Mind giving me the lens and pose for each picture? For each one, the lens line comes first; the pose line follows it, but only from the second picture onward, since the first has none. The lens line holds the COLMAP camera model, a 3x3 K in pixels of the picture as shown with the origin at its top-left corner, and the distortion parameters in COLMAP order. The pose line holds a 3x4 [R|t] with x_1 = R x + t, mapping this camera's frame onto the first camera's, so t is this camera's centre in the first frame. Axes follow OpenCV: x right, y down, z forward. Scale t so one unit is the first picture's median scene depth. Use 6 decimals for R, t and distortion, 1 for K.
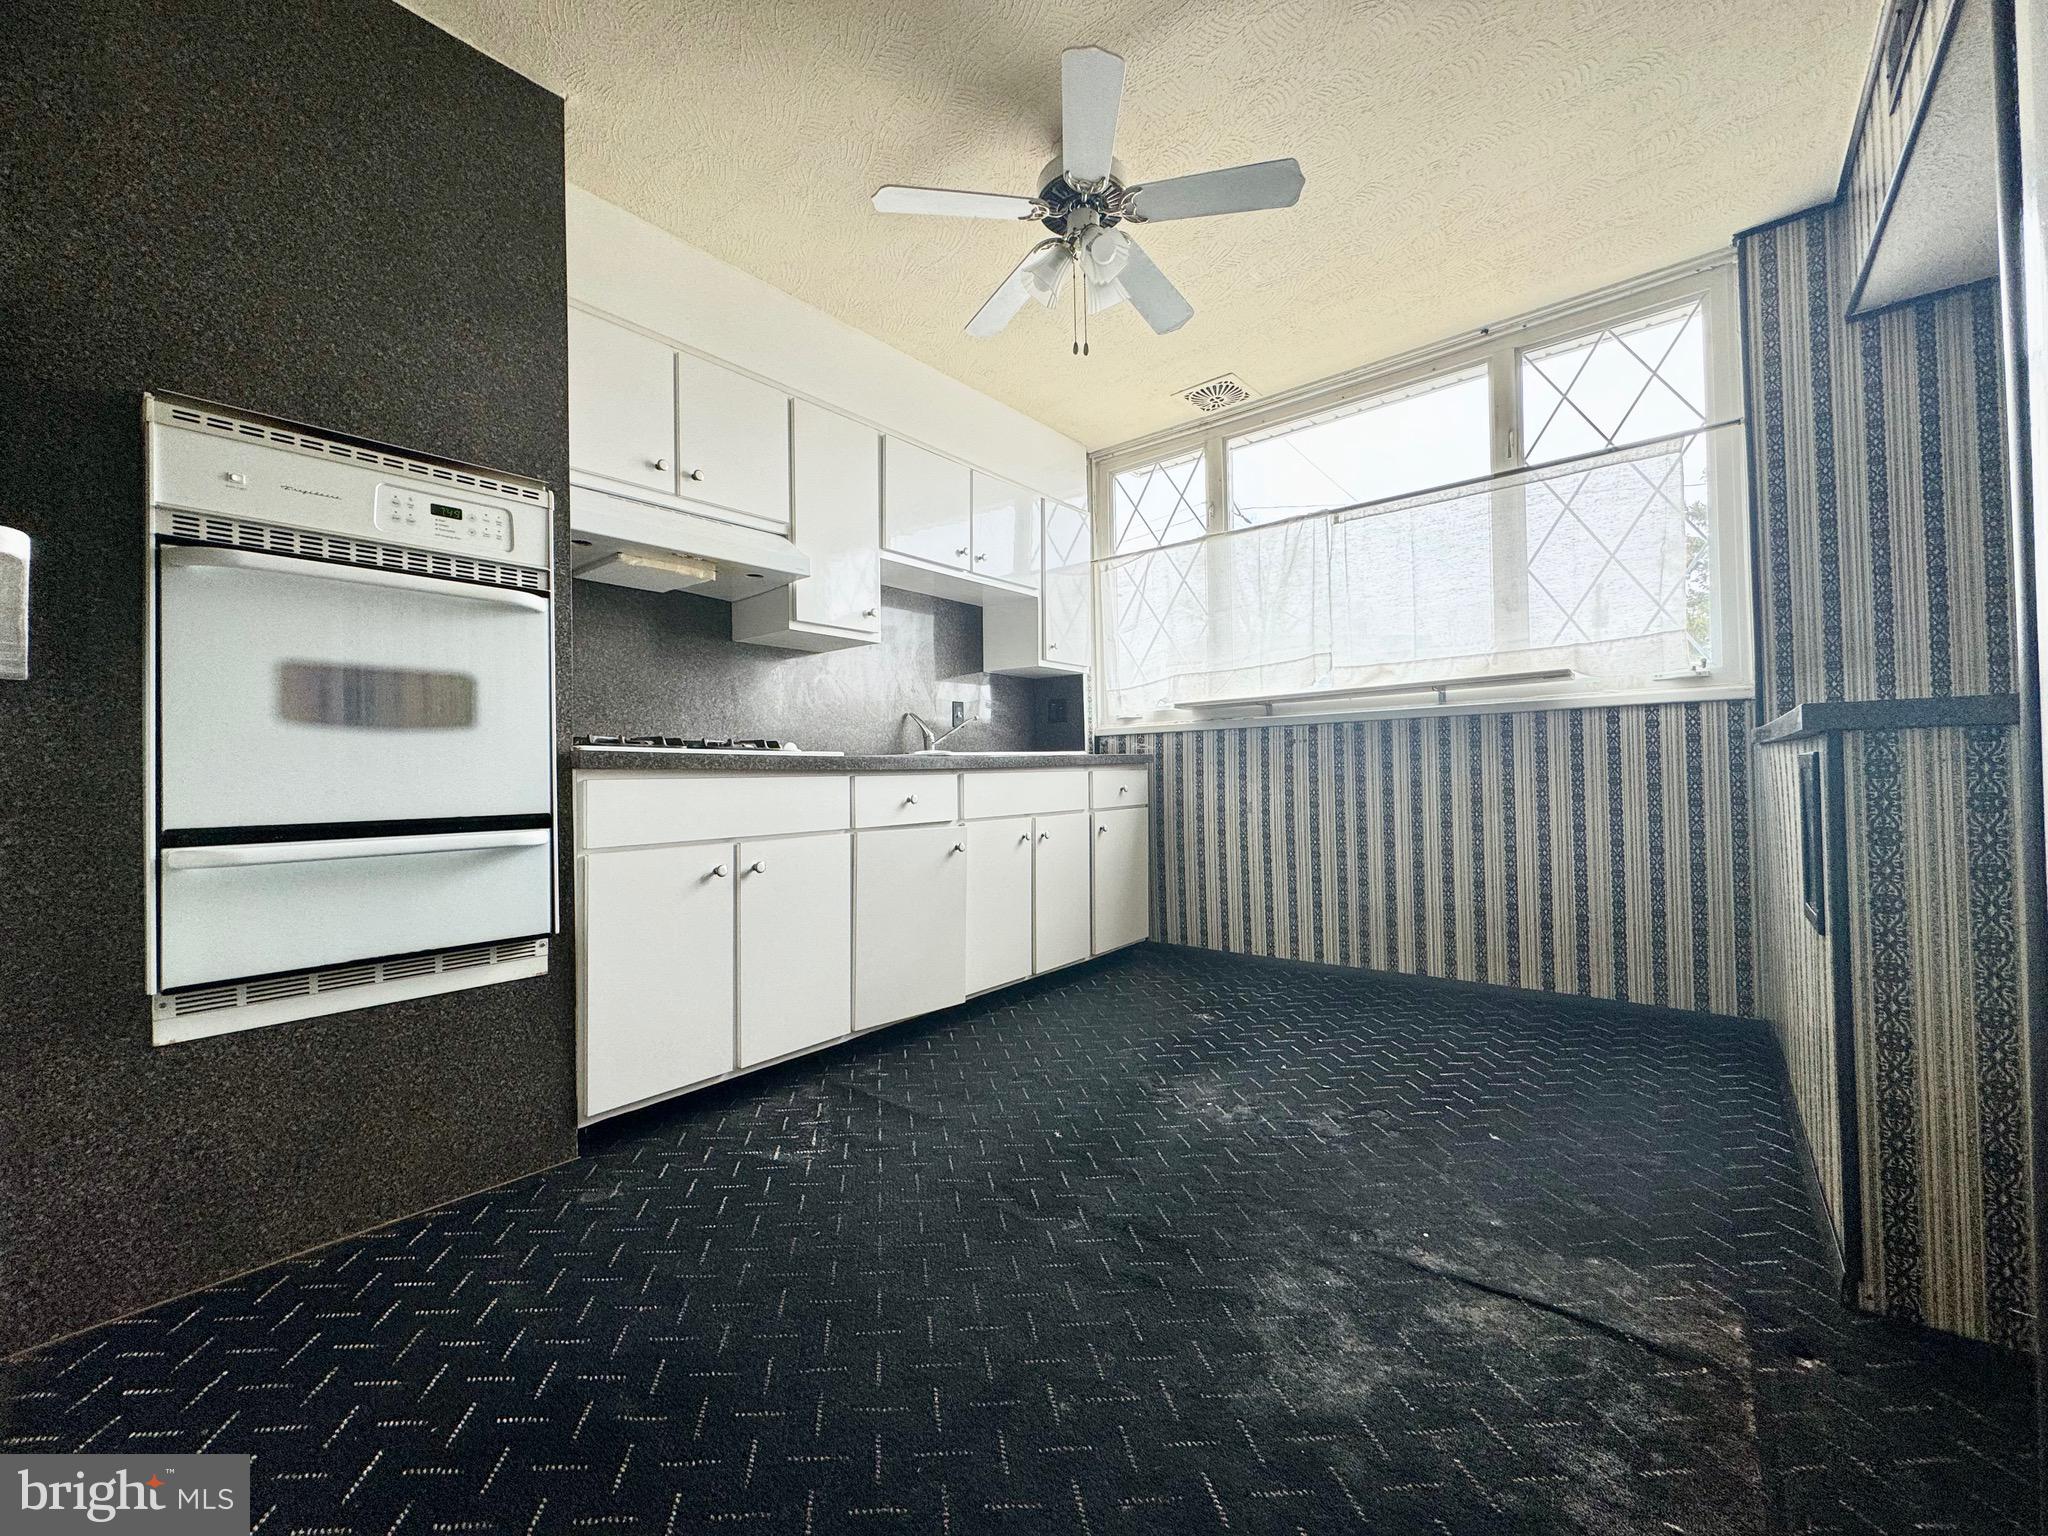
lens RADIAL K [[818.1, 0, 1034.3], [0, 818.1, 763.8], [0, 0, 1]] dist [-0.000456, -0.000138]
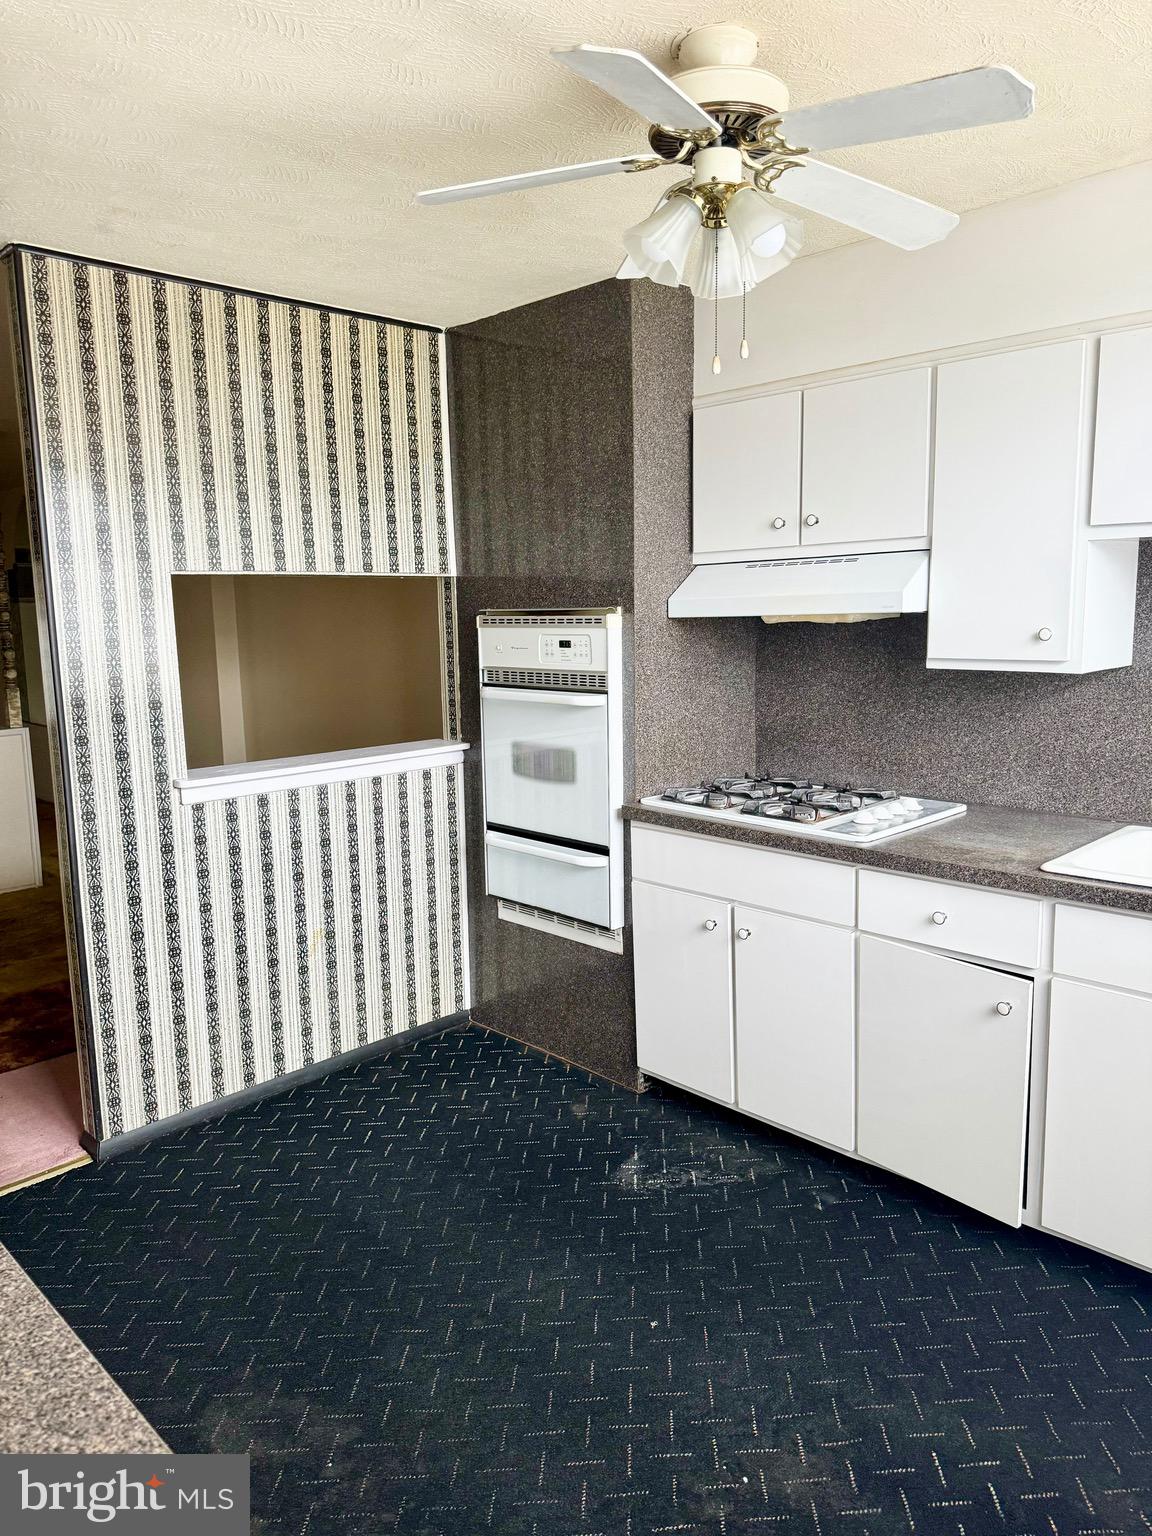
lens RADIAL K [[1083.9, 0, 561.0], [0, 1083.9, 774.9], [0, 0, 1]] dist [0.059210, -0.068805]
pose [[-0.125907, 0.182870, -0.975042, 1.199469], [0.036414, 0.983053, 0.179670, -0.395414], [0.991374, -0.012883, -0.130432, 1.146191]]
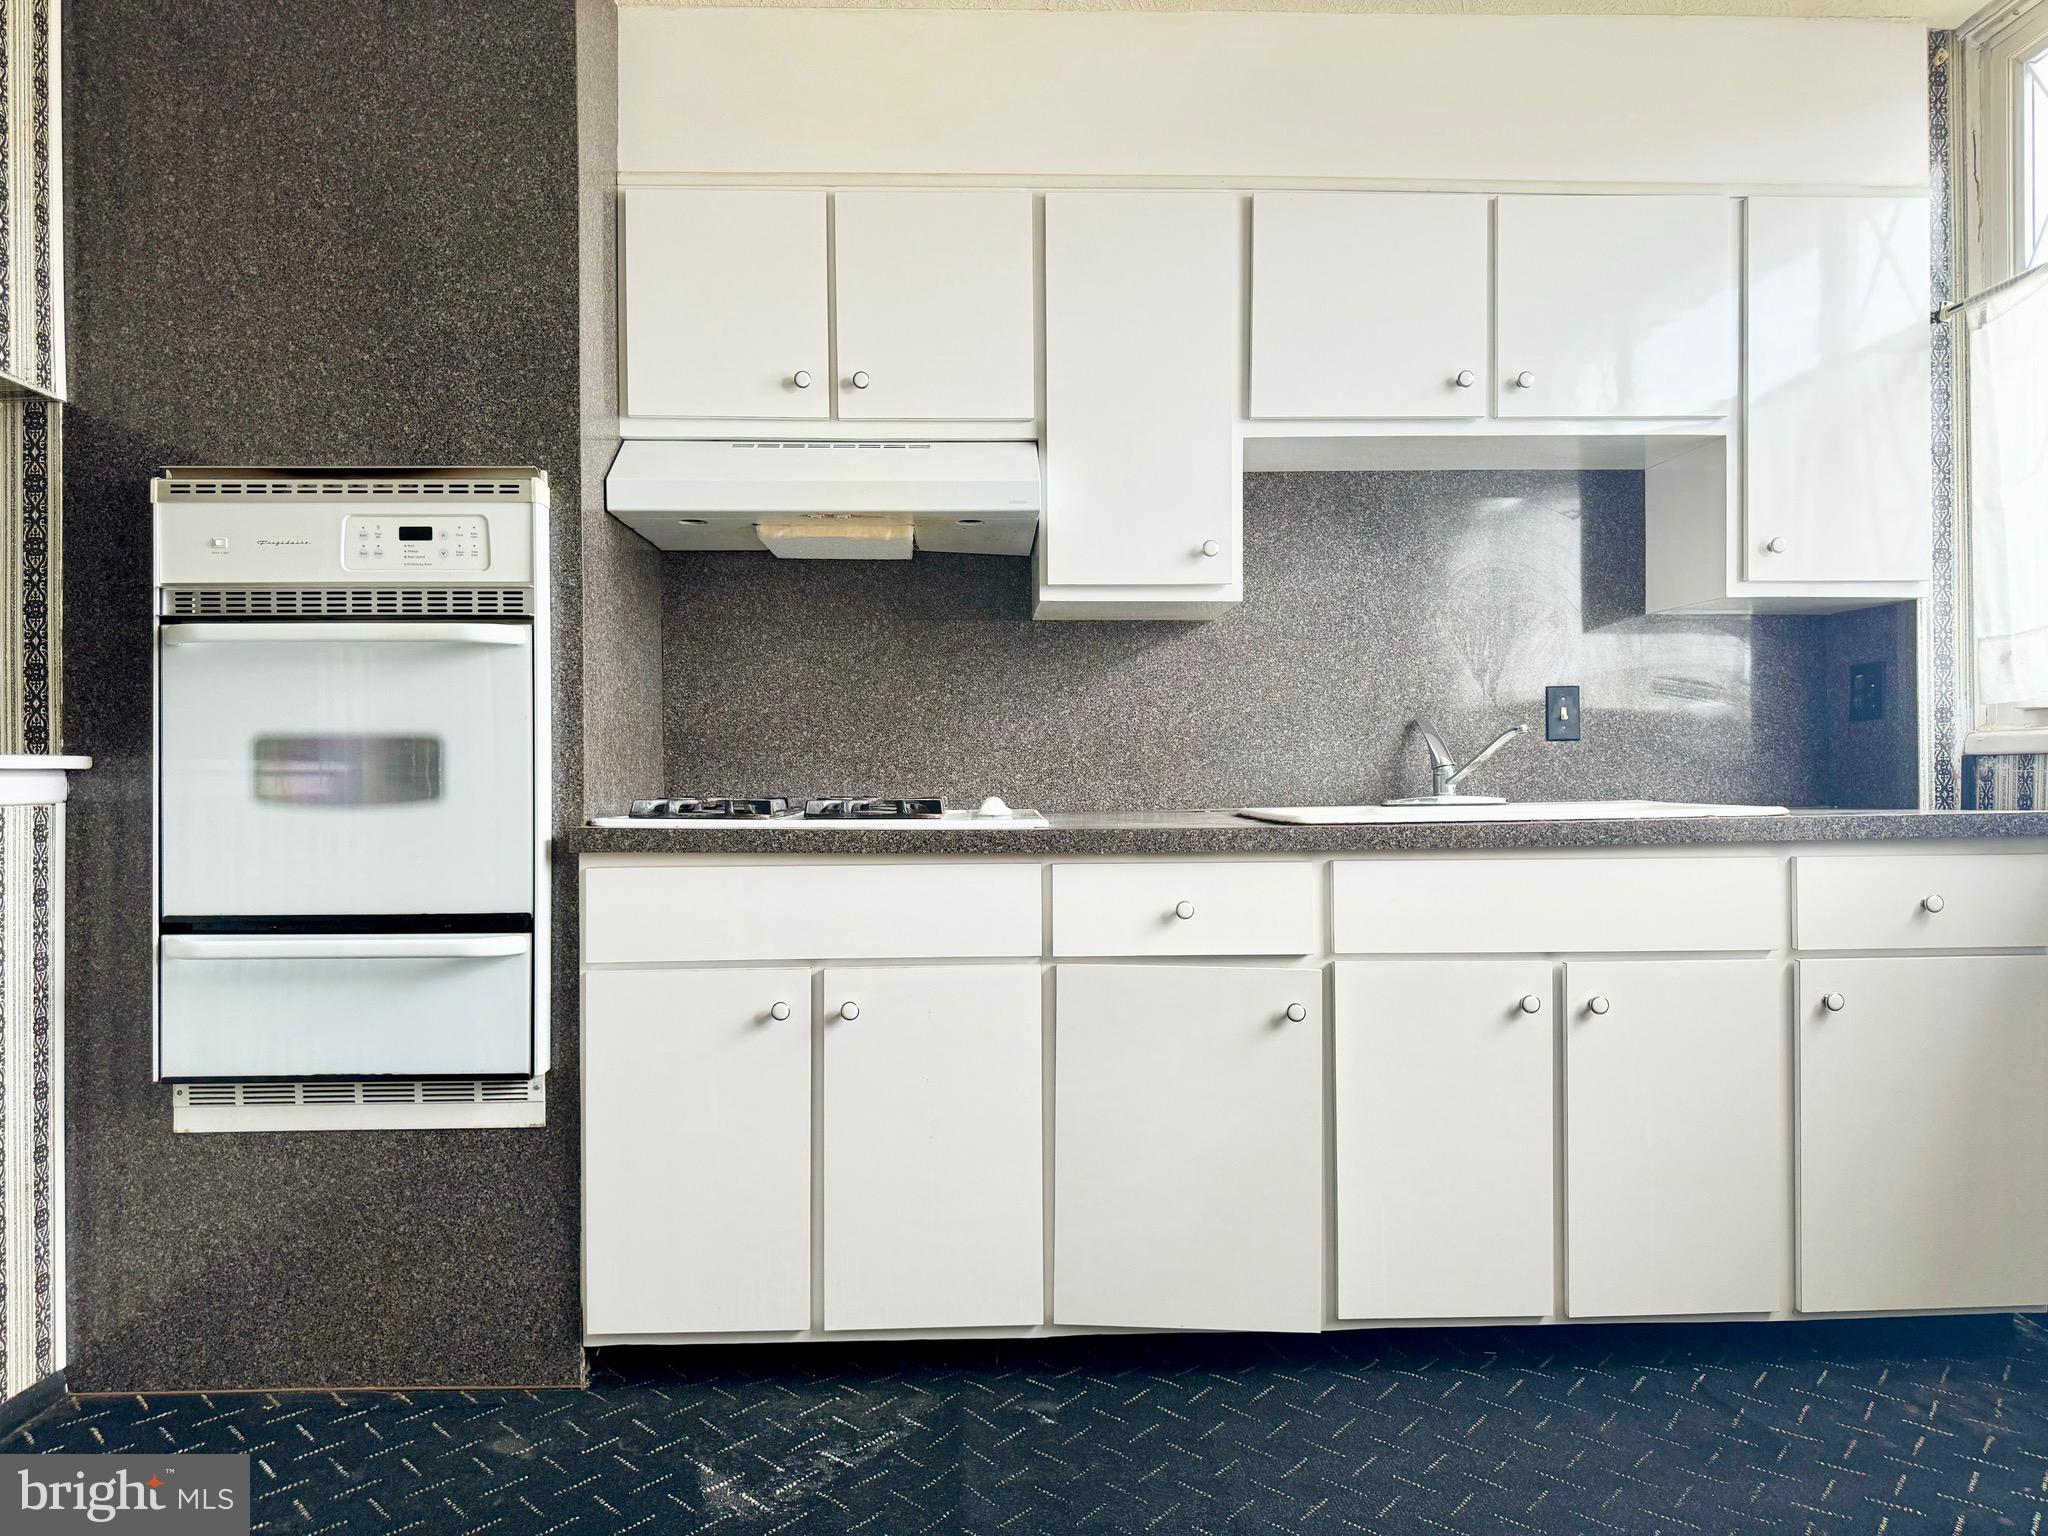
lens RADIAL K [[1445.2, 0, 1045.1], [0, 1445.2, 771.7], [0, 0, 1]] dist [0.059210, -0.068805]
pose [[0.654824, 0.011126, -0.755699, 0.706956], [0.002899, 0.999847, 0.017232, -0.088560], [0.755776, -0.013475, 0.654692, 0.479201]]
